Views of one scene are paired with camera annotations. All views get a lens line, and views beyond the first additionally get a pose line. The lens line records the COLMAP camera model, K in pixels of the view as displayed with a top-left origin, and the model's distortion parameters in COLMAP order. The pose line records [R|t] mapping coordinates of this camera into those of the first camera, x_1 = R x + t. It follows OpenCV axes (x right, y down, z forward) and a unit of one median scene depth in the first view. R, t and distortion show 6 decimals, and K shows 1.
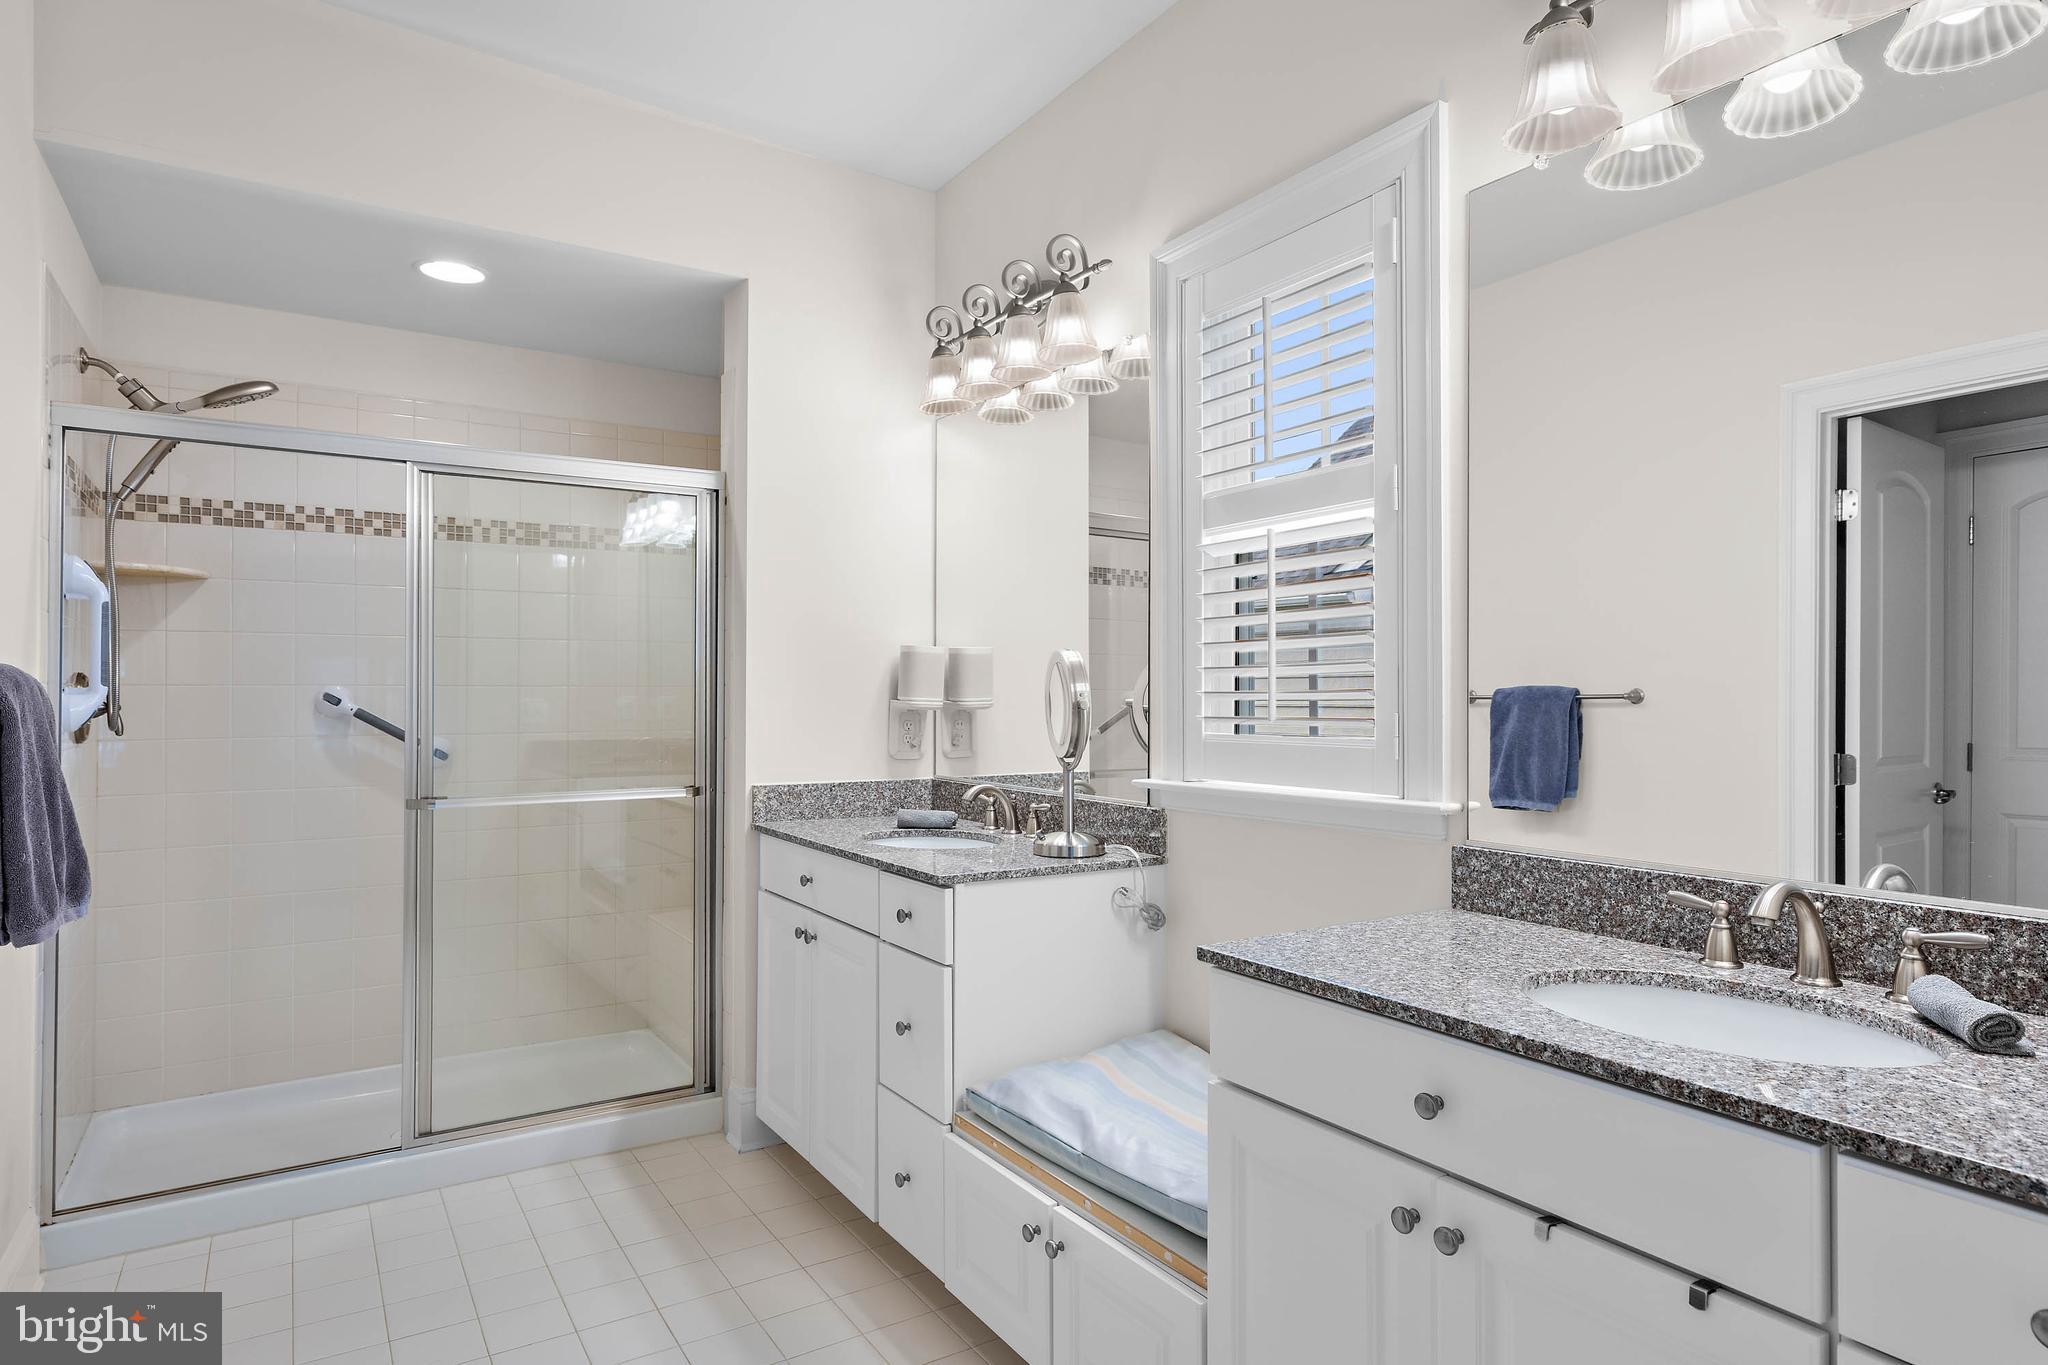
lens RADIAL K [[1125.4, 0, 1022.0], [0, 1125.4, 681.4], [0, 0, 1]] dist [0.005752, 0.000174]
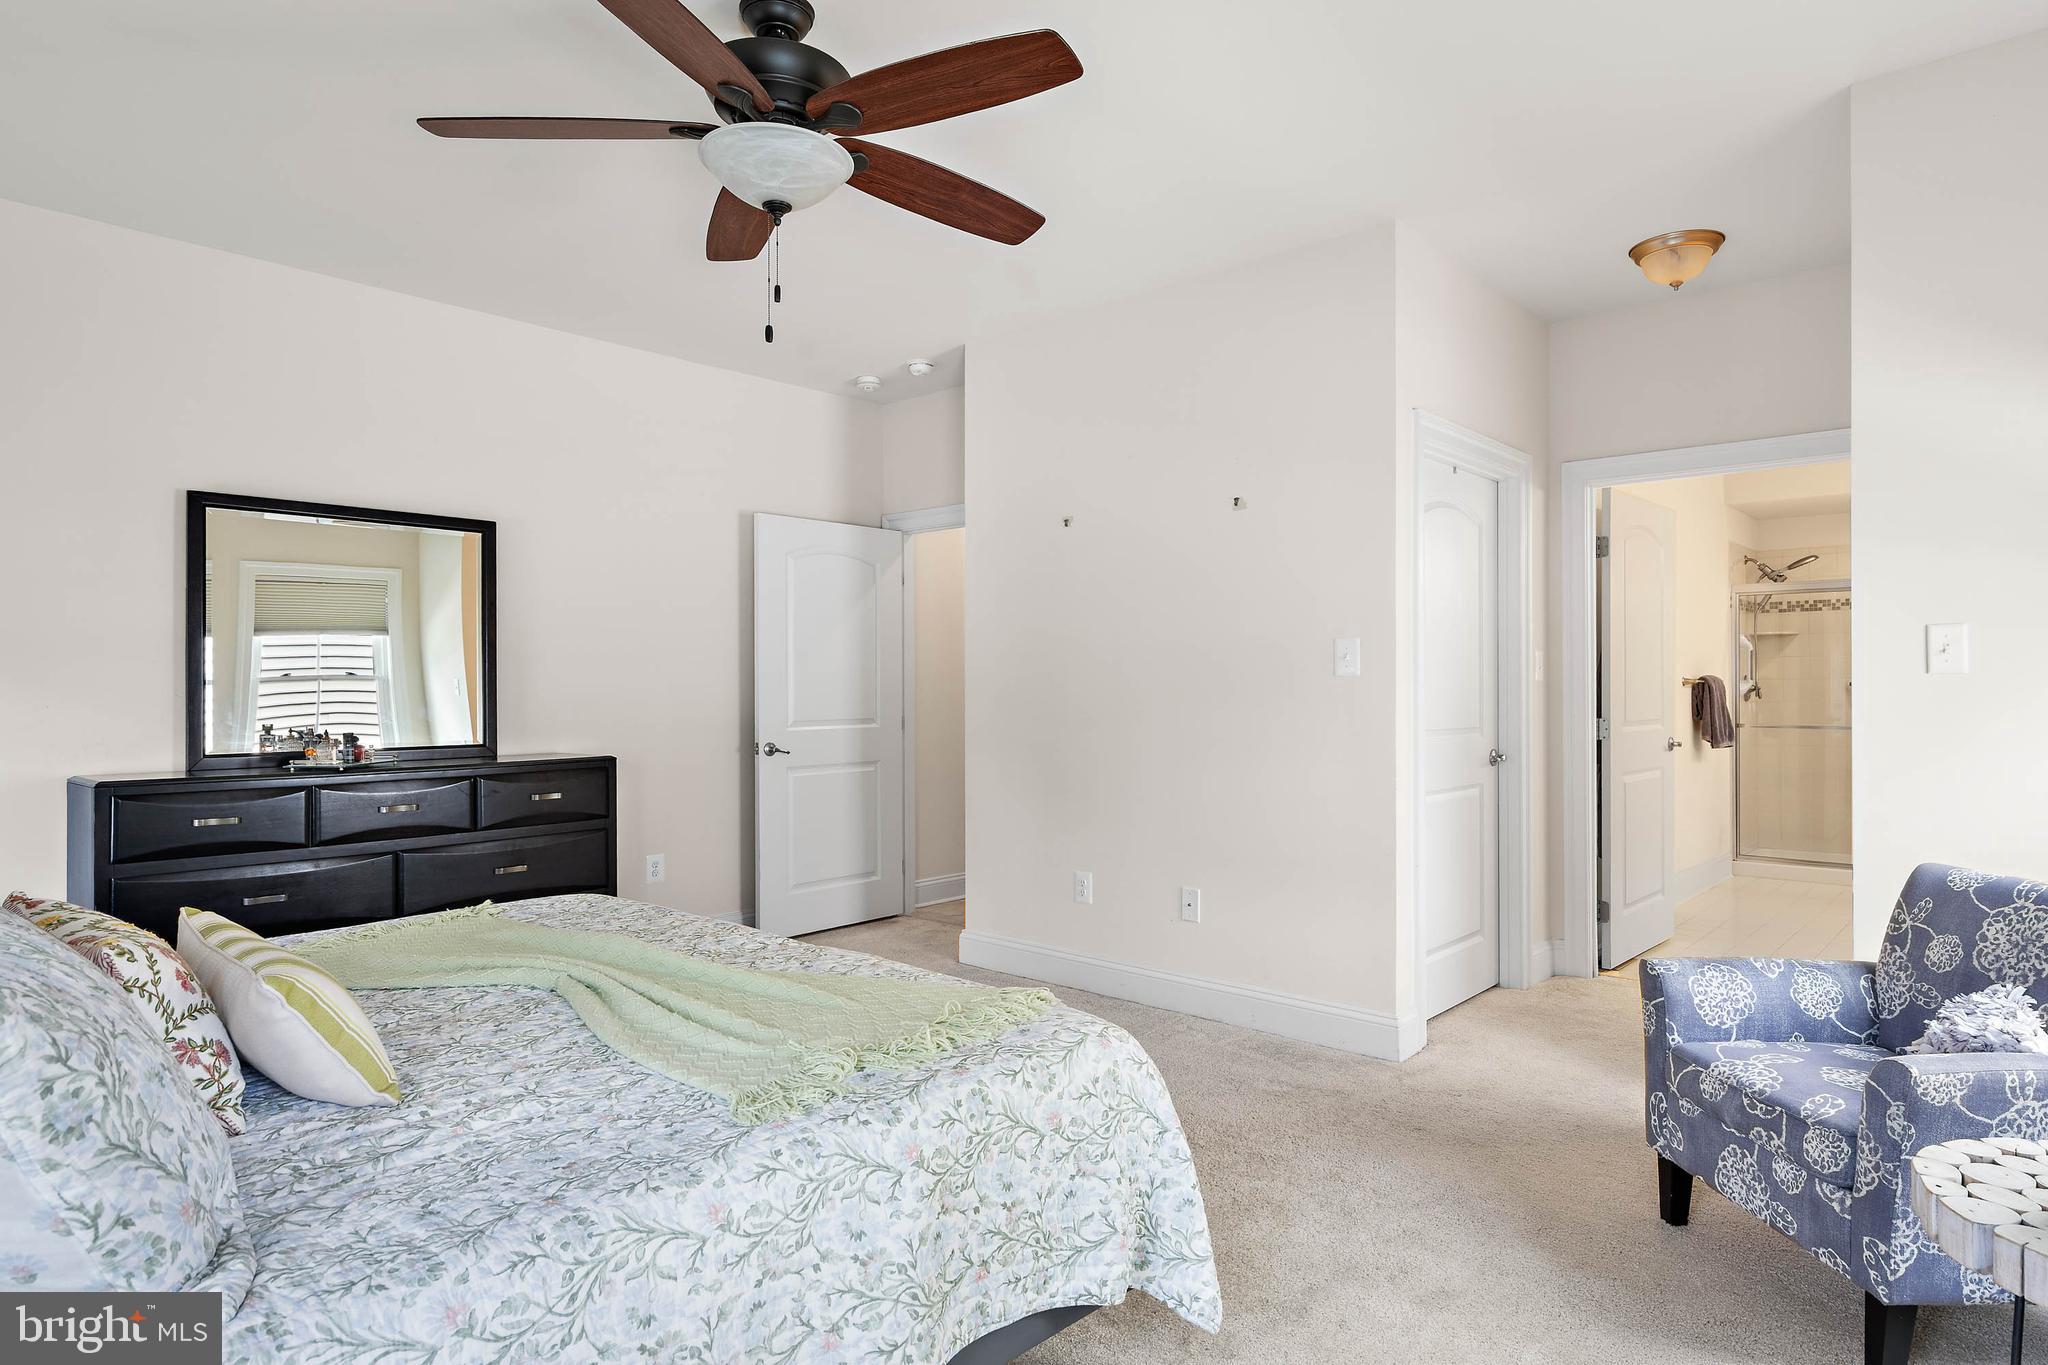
lens RADIAL K [[1125.4, 0, 1022.9], [0, 1125.4, 680.2], [0, 0, 1]] dist [0.005752, 0.000174]
pose [[0.243990, -0.005037, -0.969765, 1.335824], [0.008167, 0.999962, -0.003139, -0.001259], [0.969743, -0.007154, 0.244022, -1.310968]]
